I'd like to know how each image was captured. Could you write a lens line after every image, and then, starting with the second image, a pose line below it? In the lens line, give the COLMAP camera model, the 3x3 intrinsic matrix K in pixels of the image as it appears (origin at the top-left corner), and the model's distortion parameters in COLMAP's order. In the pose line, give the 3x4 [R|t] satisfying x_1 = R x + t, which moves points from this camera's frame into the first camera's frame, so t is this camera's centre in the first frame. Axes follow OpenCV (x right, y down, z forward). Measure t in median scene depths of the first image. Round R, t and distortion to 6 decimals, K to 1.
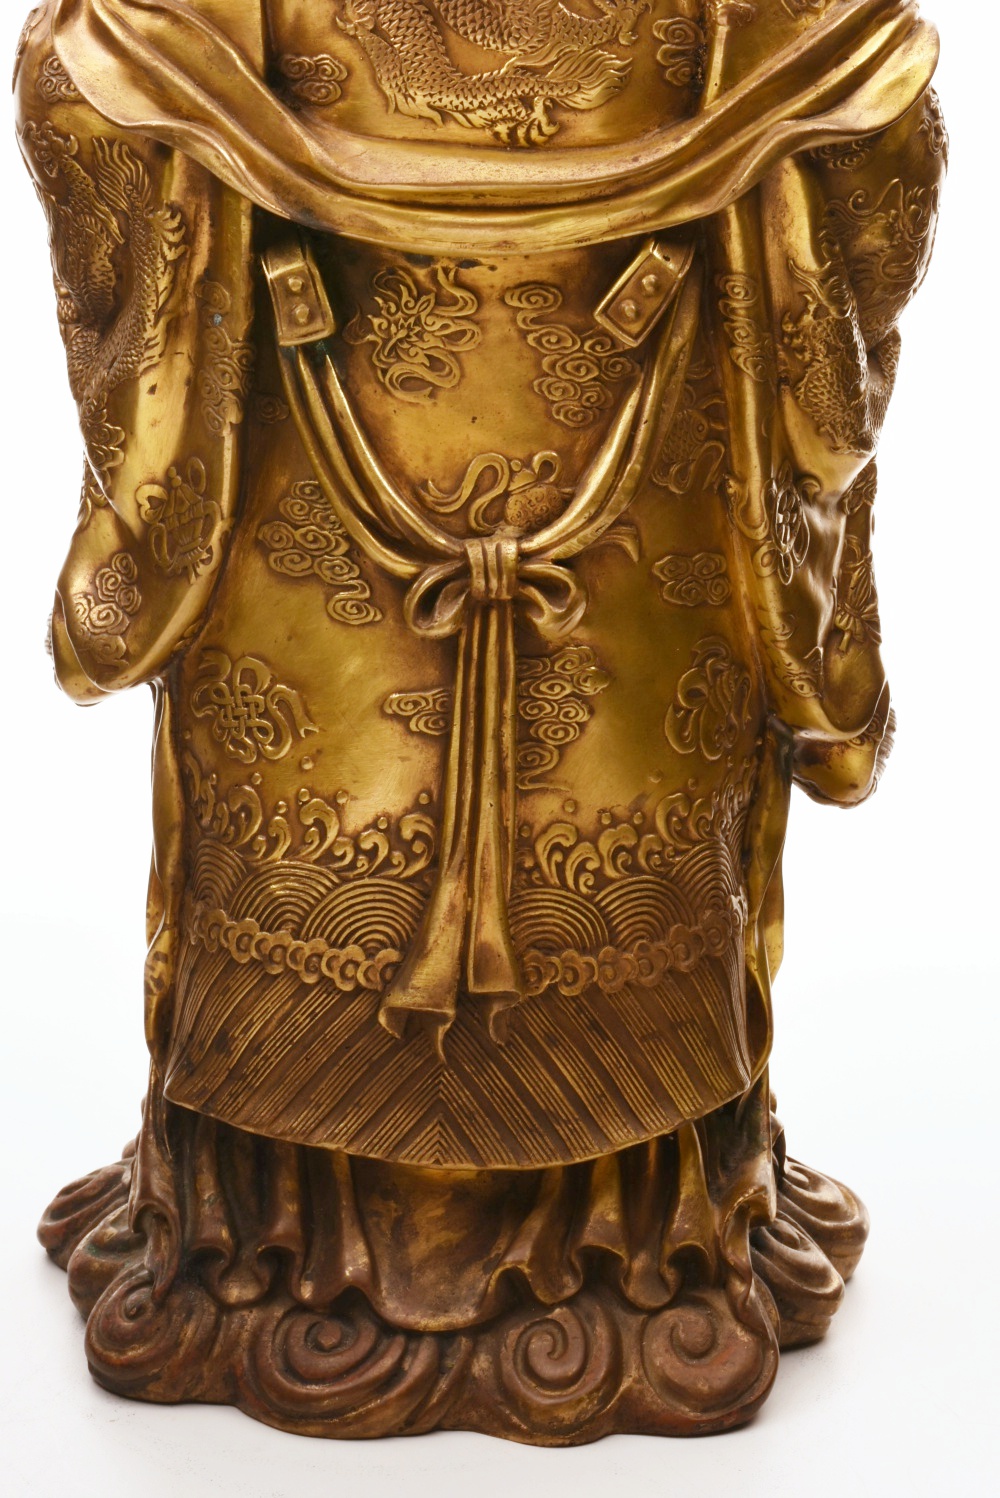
lens RADIAL K [[3711.3, 0, 490.4], [0, 3711.3, 746.7], [0, 0, 1]] dist [-0.052955, 0.000000]
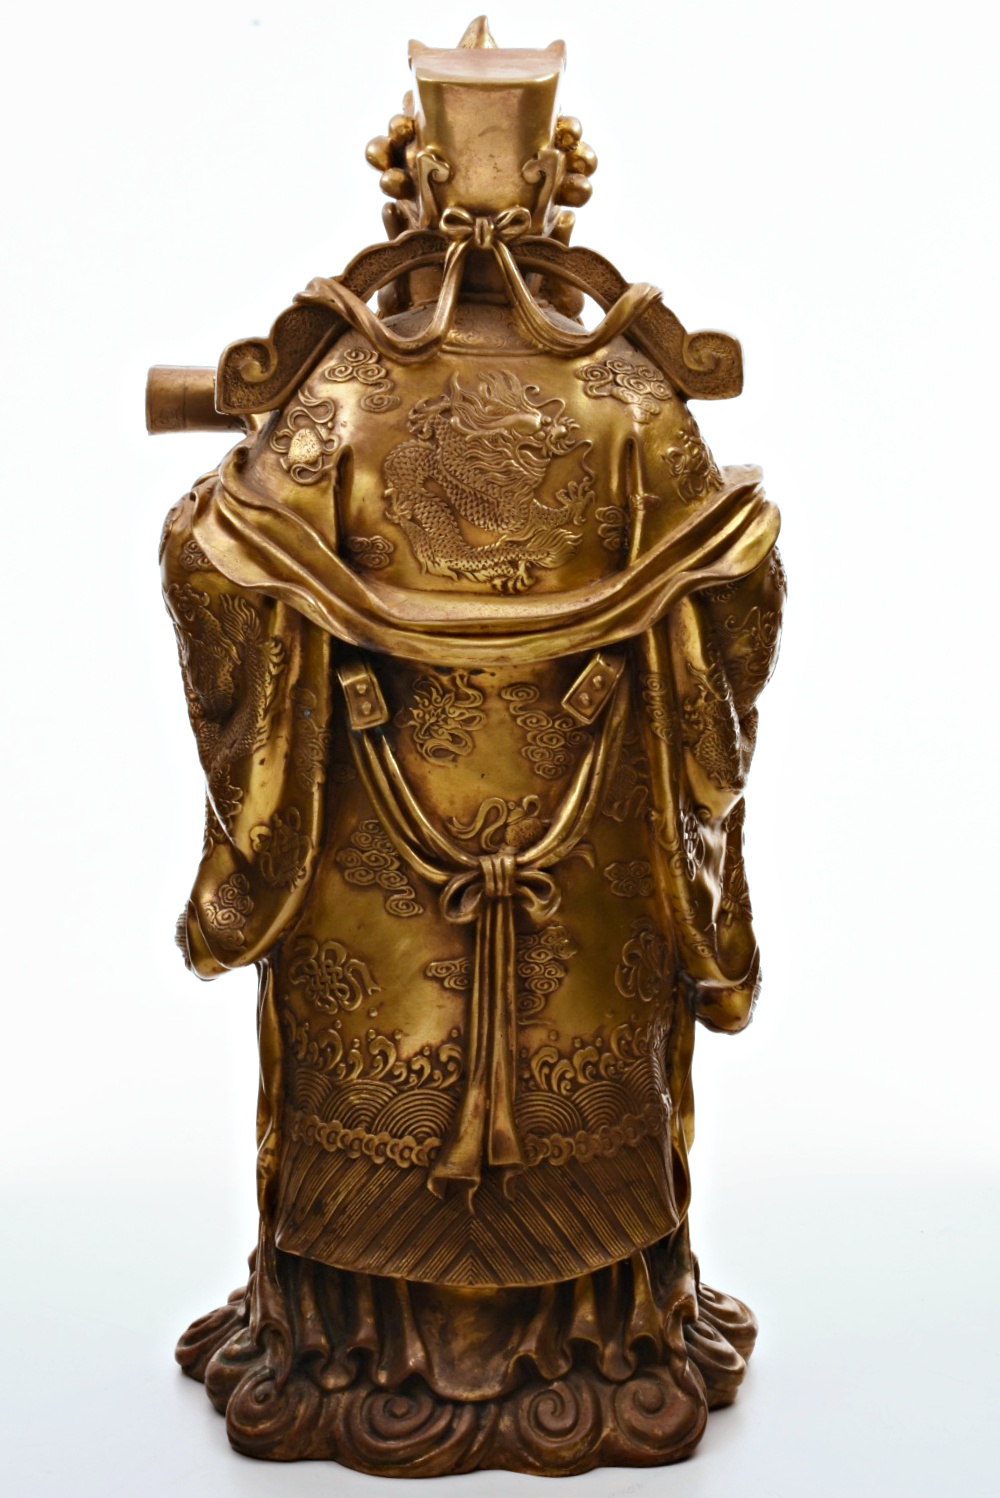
lens RADIAL K [[3119.7, 0, 496.2], [0, 3119.7, 739.5], [0, 0, 1]] dist [-0.044157, 0.000000]
pose [[0.997890, -0.028447, 0.058360, -0.070465], [0.034129, 0.994523, -0.098793, 0.020907], [-0.055230, 0.100577, 0.993395, -0.241593]]
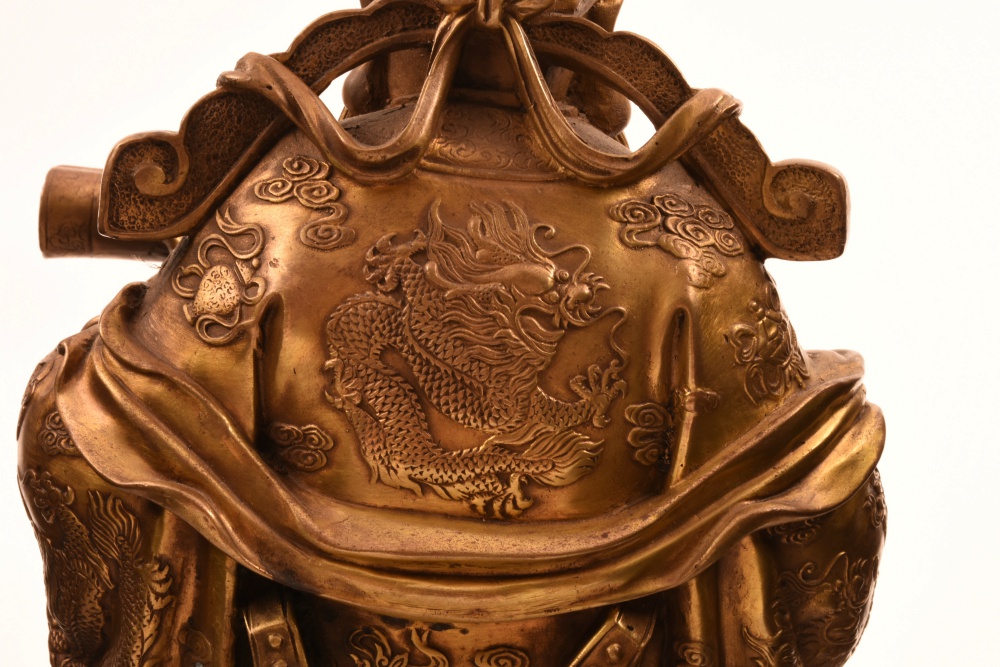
lens RADIAL K [[2708.4, 0, 500.8], [0, 2708.4, 340.9], [0, 0, 1]] dist [-0.098887, 0.000000]
pose [[0.998712, 0.038474, 0.033073, -0.017093], [-0.032576, 0.986030, -0.163349, -0.083490], [-0.038896, 0.162061, 0.986014, 0.227921]]
